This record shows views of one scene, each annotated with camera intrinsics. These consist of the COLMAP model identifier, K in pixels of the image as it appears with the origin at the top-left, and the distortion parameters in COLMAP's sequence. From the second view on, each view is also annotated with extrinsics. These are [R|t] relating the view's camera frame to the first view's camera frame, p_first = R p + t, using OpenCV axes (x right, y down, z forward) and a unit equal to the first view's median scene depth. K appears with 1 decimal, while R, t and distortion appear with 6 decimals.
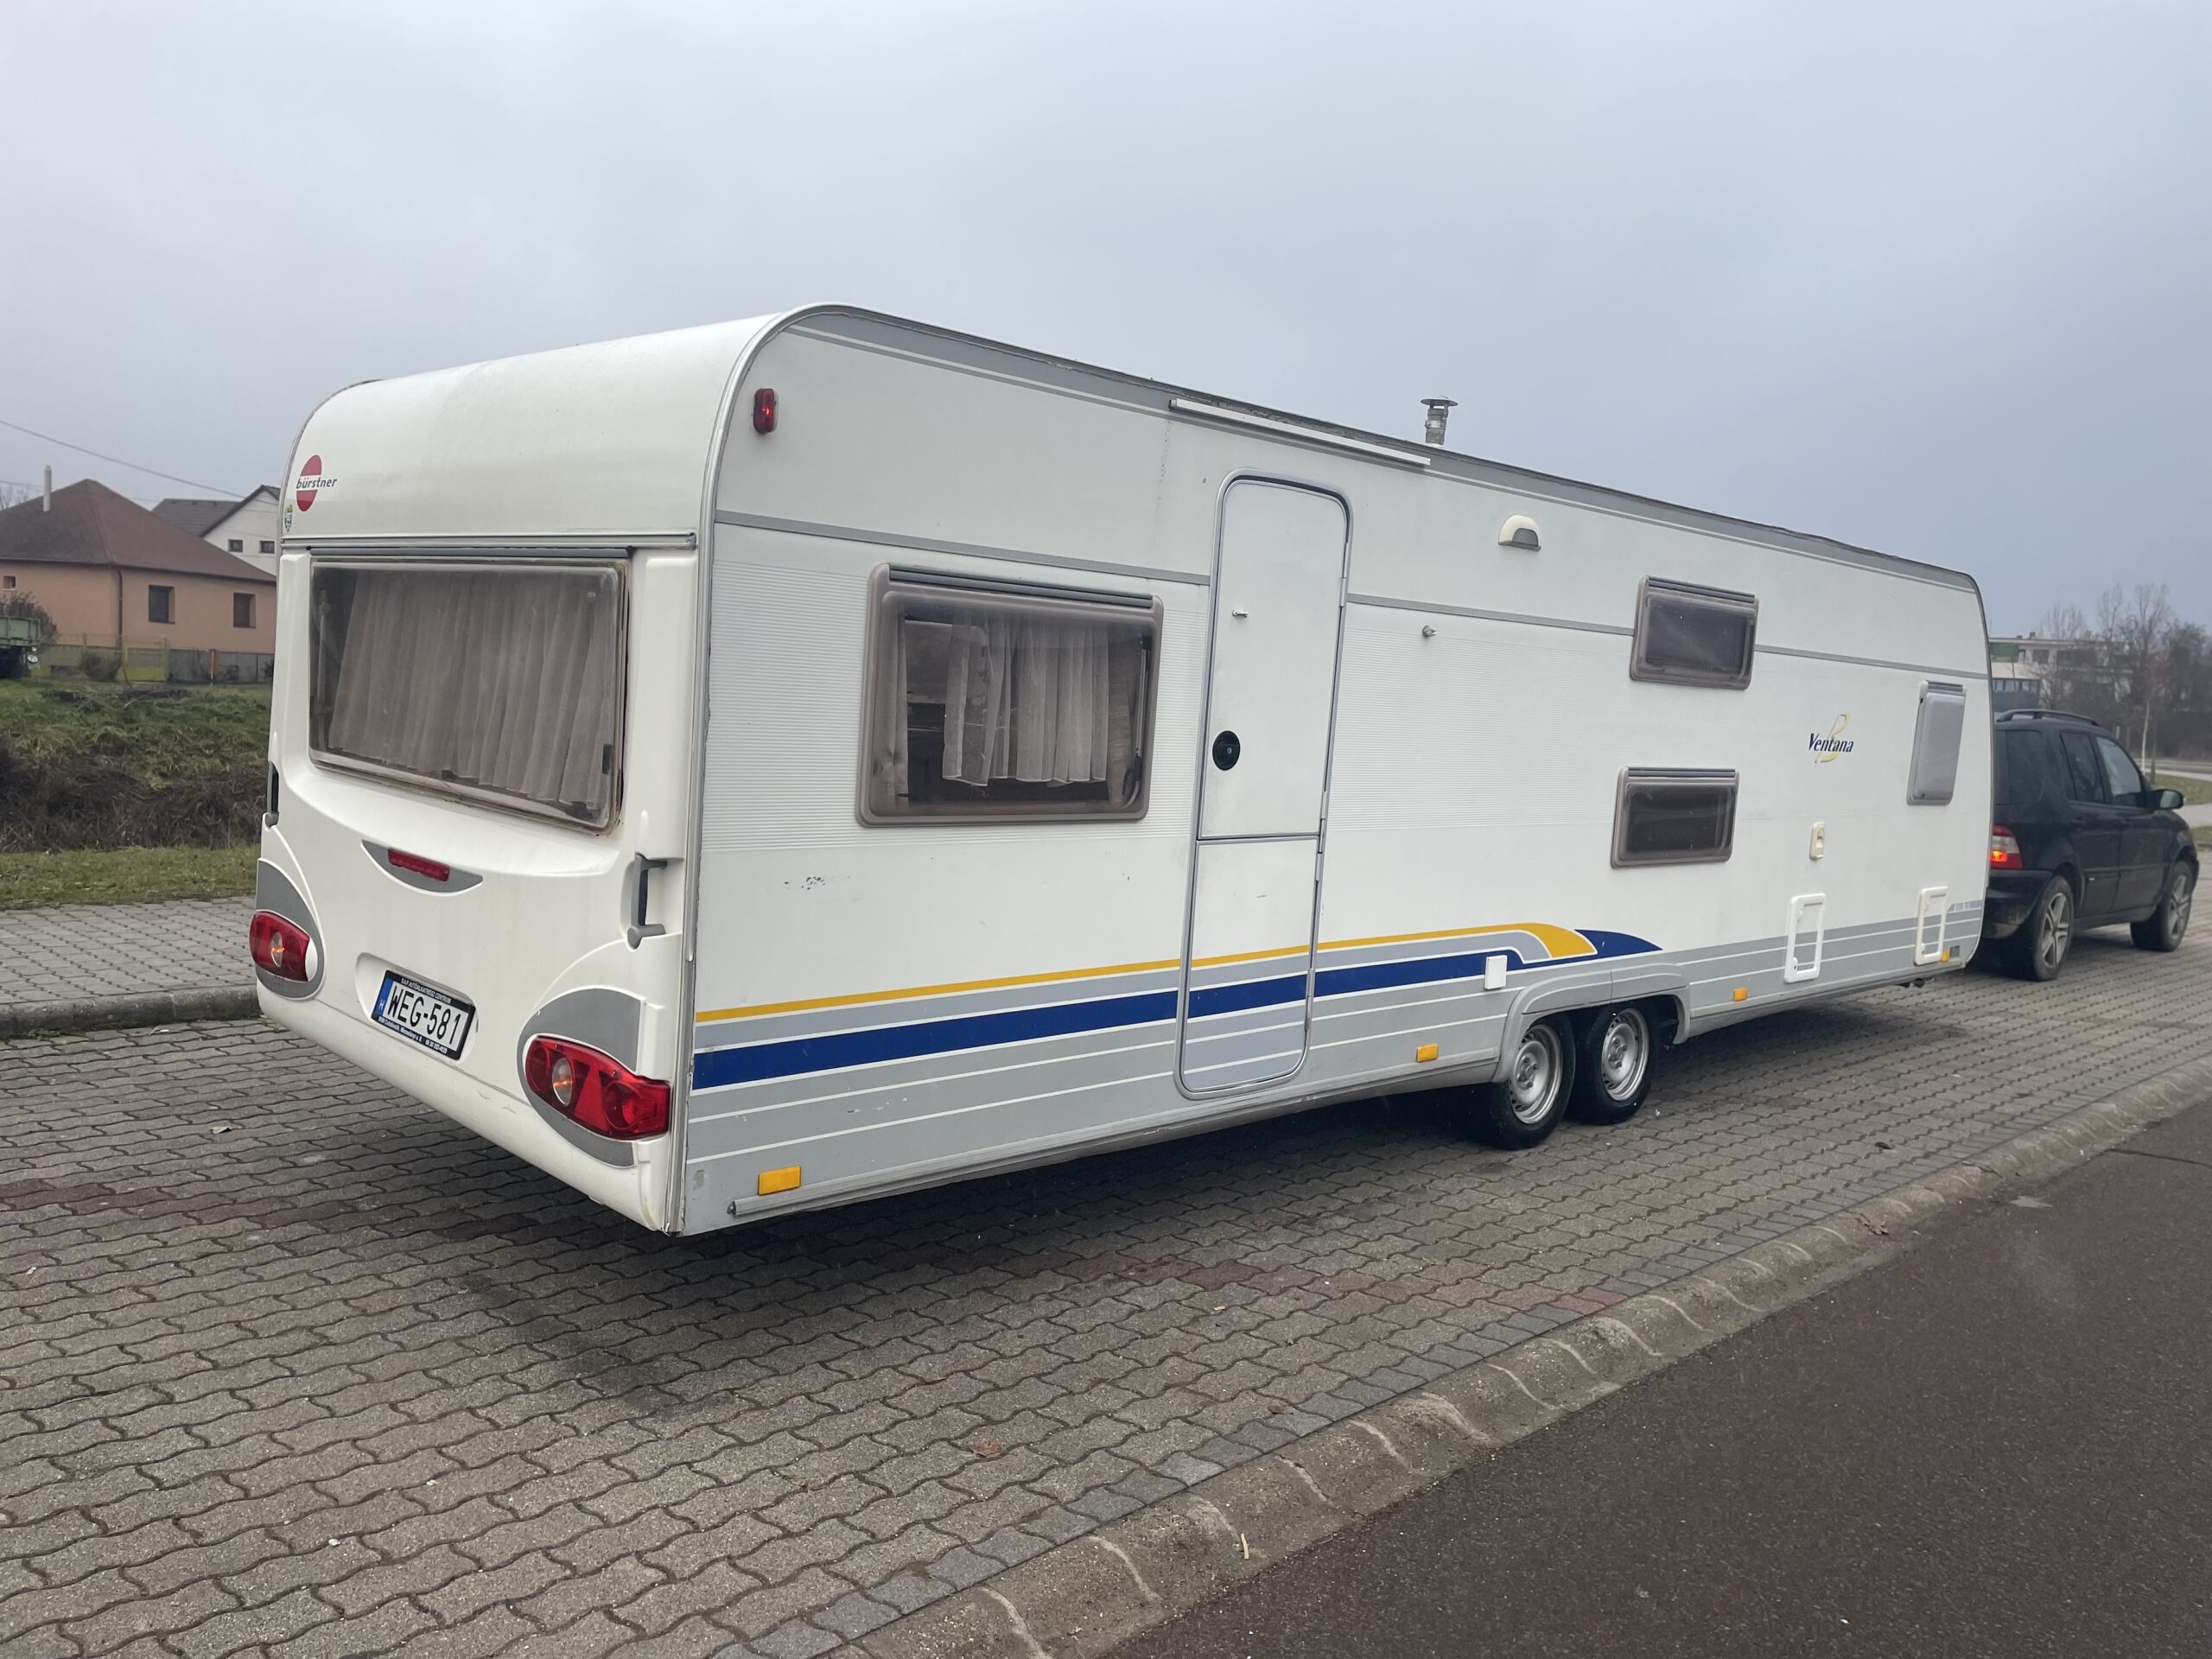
lens RADIAL K [[1669.9, 0, 1106.0], [0, 1669.9, 829.5], [0, 0, 1]] dist [0.112735, -0.144438]
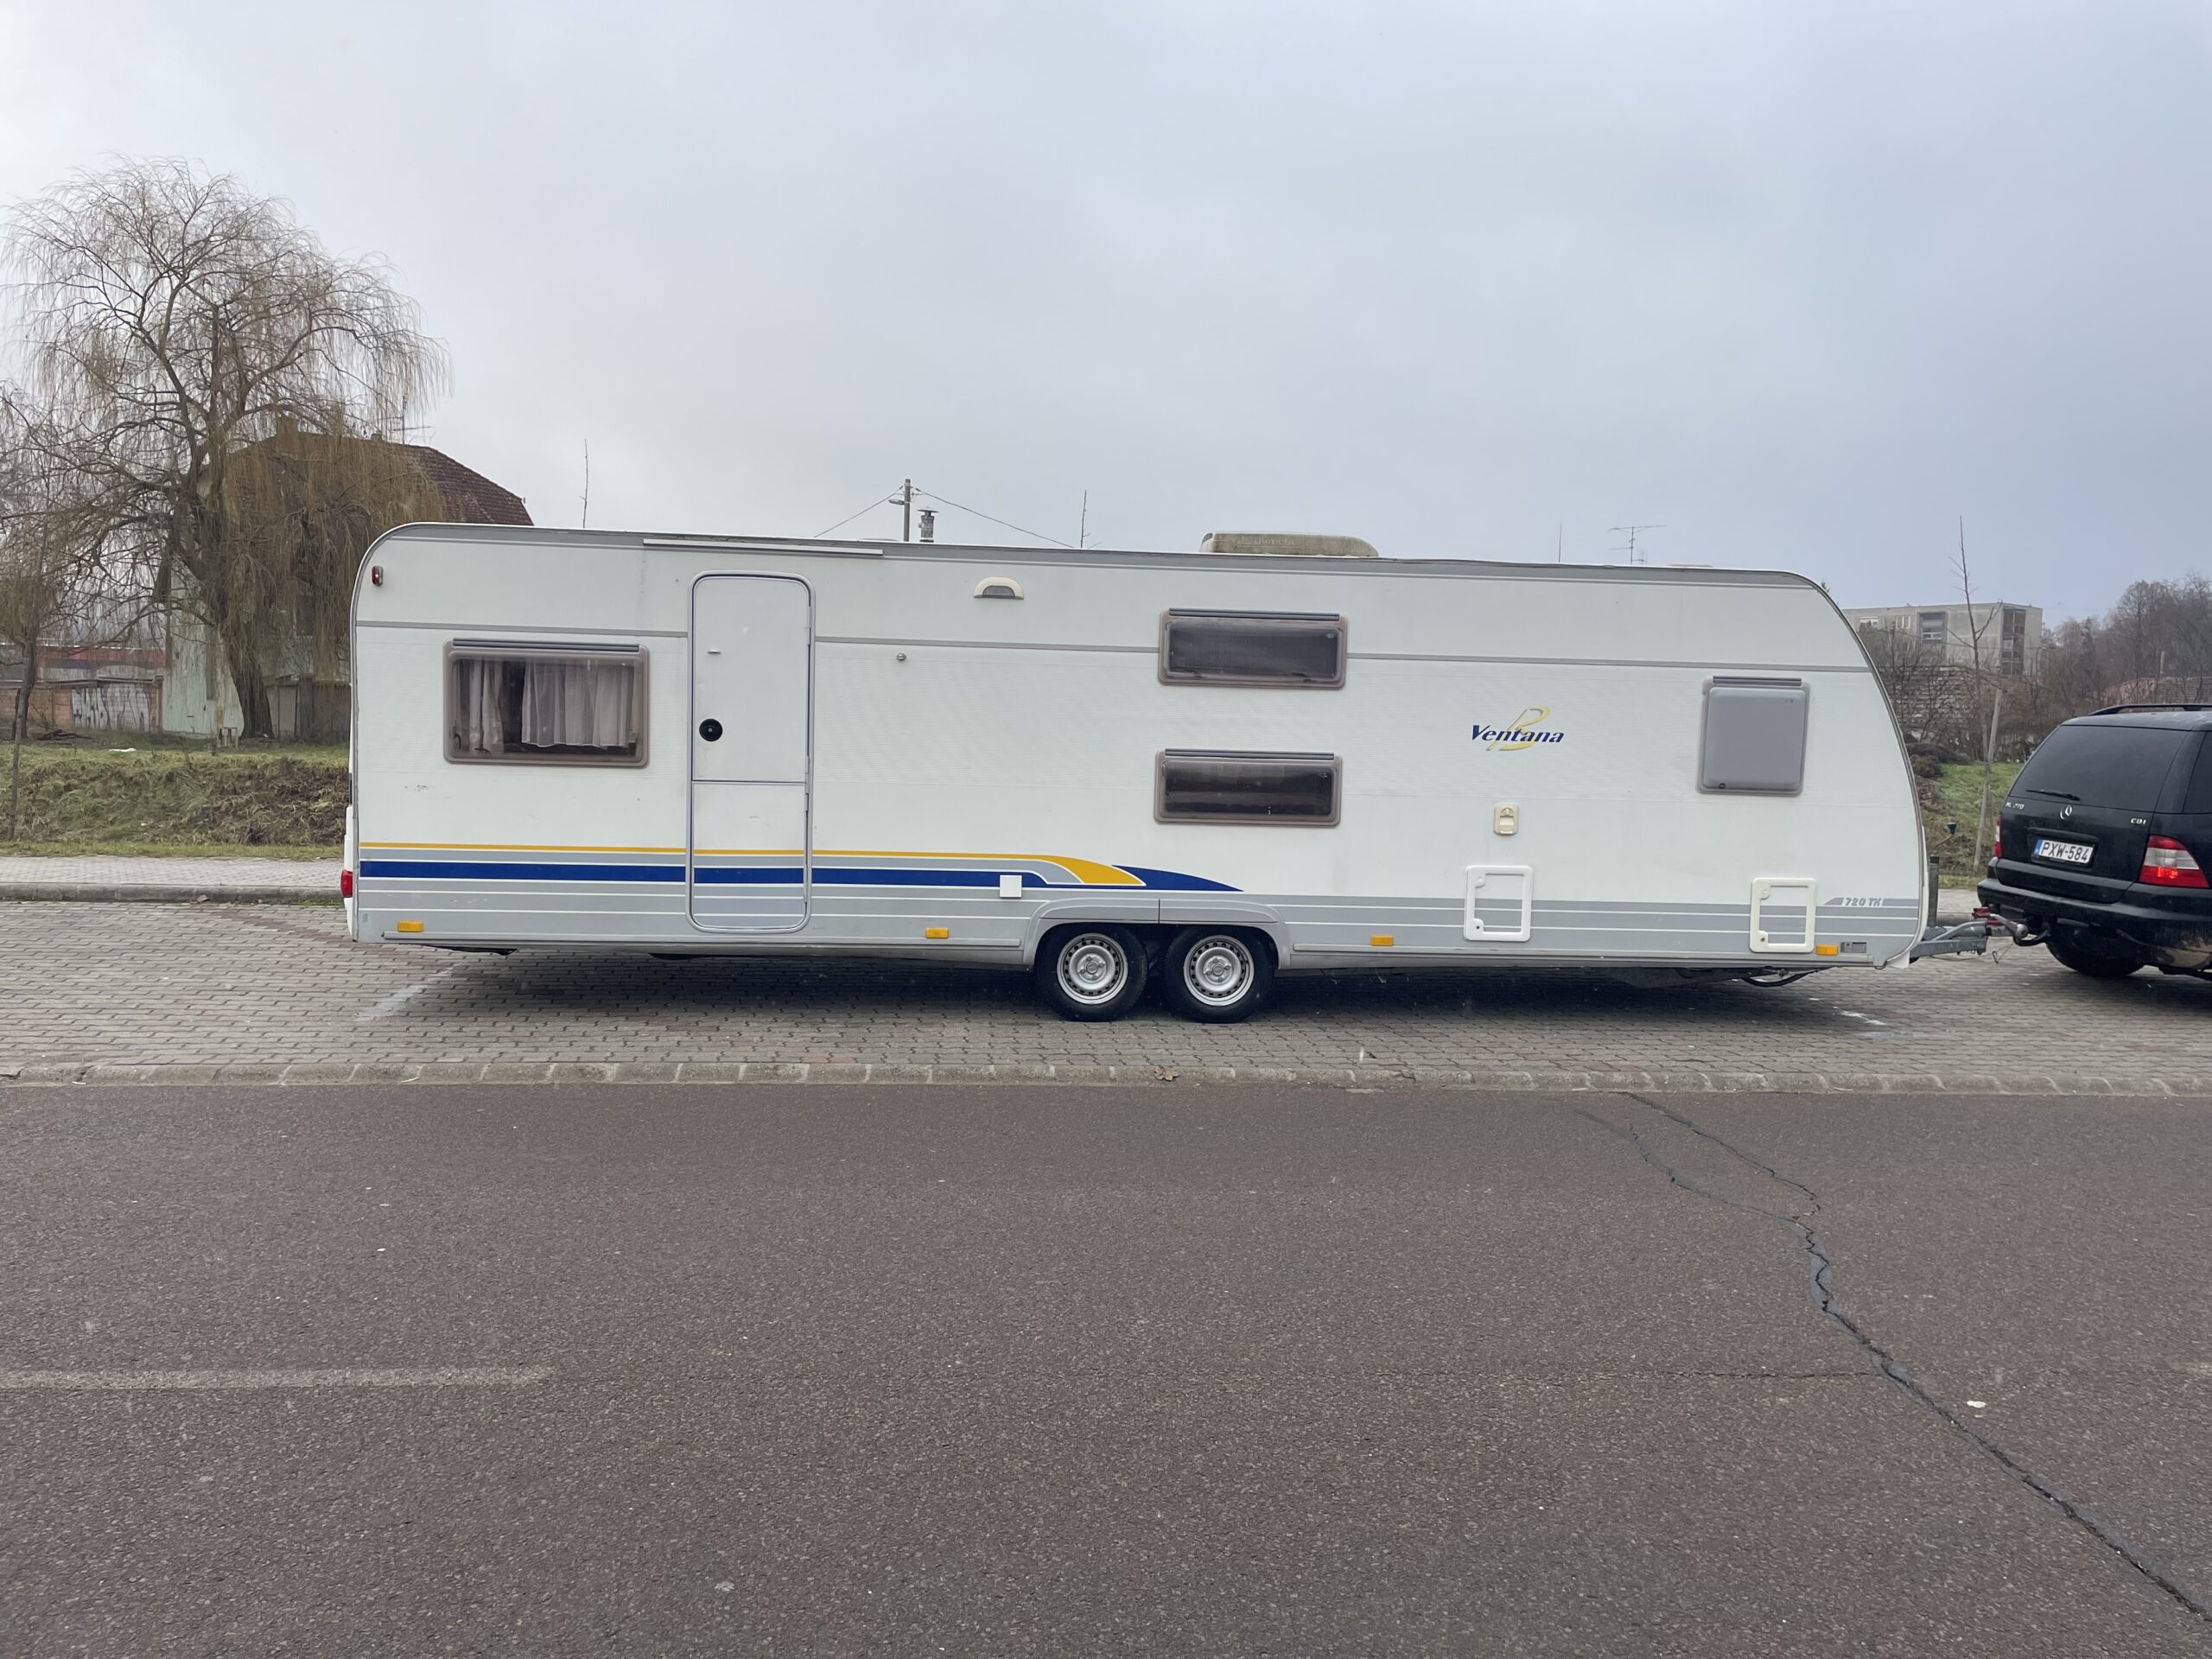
lens RADIAL K [[1669.9, 0, 1106.0], [0, 1669.9, 829.5], [0, 0, 1]] dist [0.112735, -0.144438]
pose [[0.767540, 0.006250, -0.640971, 1.239963], [-0.037303, 0.998693, -0.034930, 0.083867], [0.639915, 0.050720, 0.766770, -0.065167]]
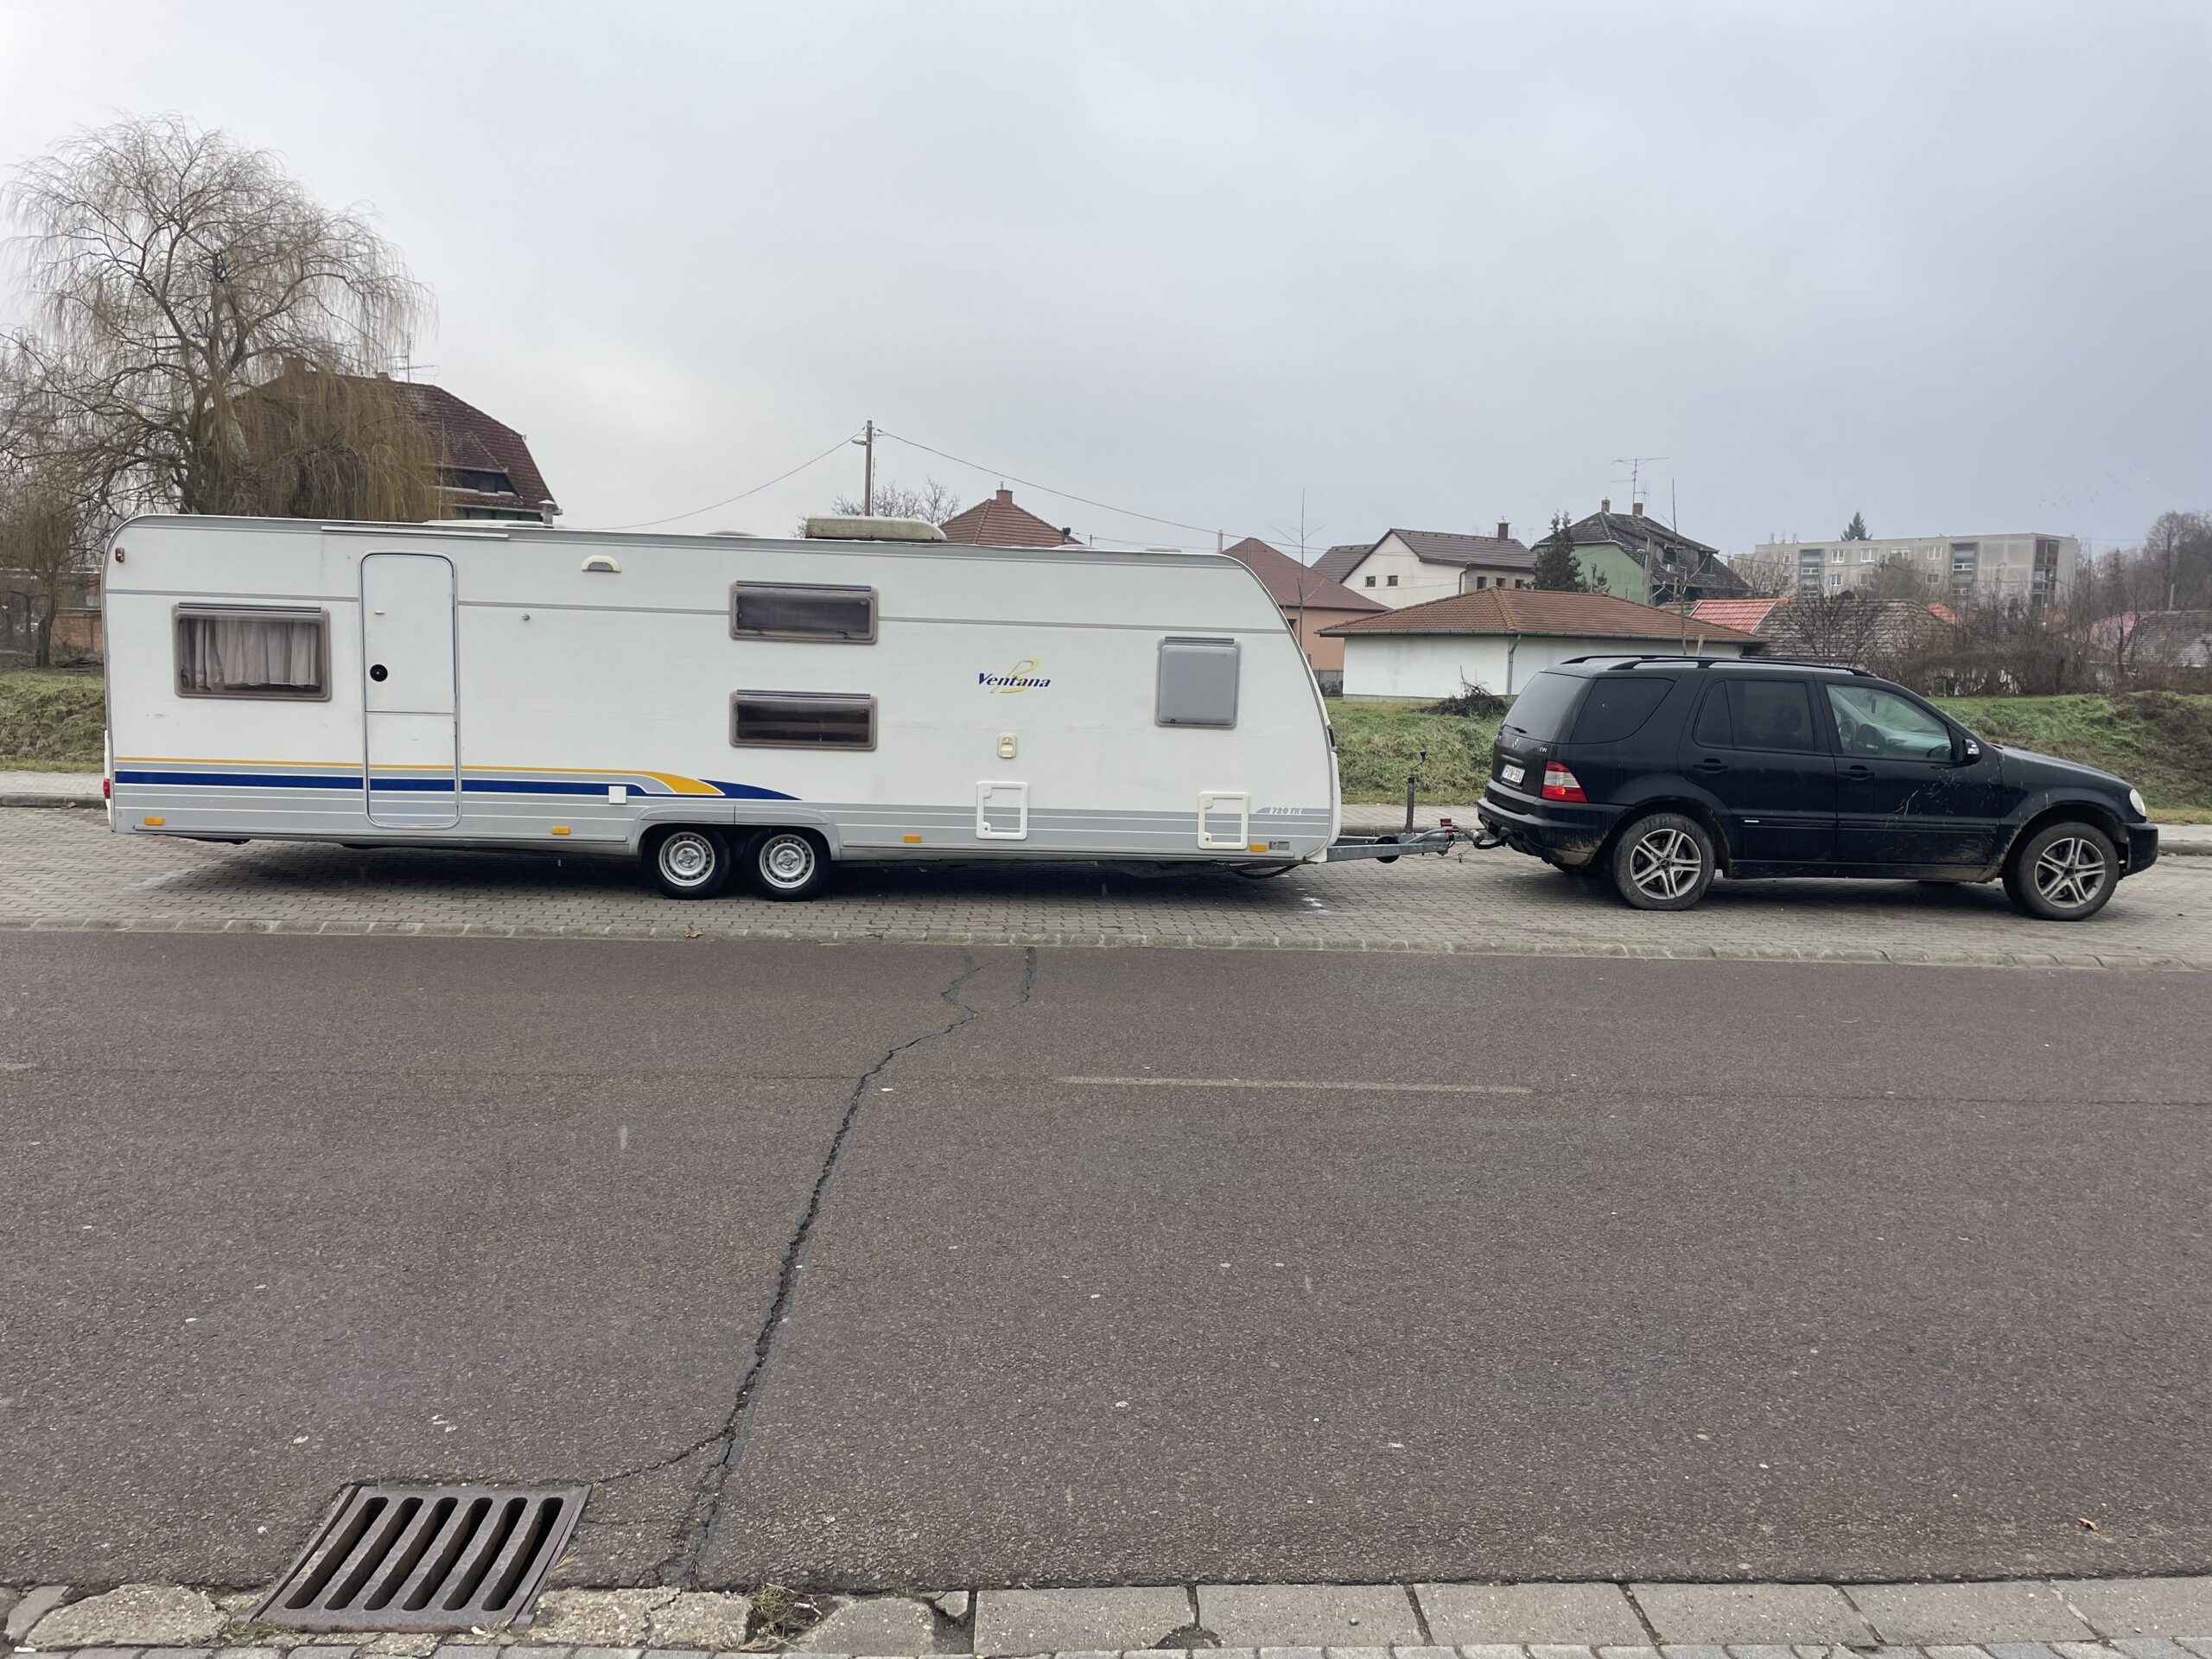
lens RADIAL K [[1669.9, 0, 1106.0], [0, 1669.9, 829.5], [0, 0, 1]] dist [0.112735, -0.144438]
pose [[0.748968, 0.037818, -0.661526, 1.926902], [-0.043382, 0.999027, 0.007996, 0.085602], [0.661184, 0.022709, 0.749880, -0.063802]]
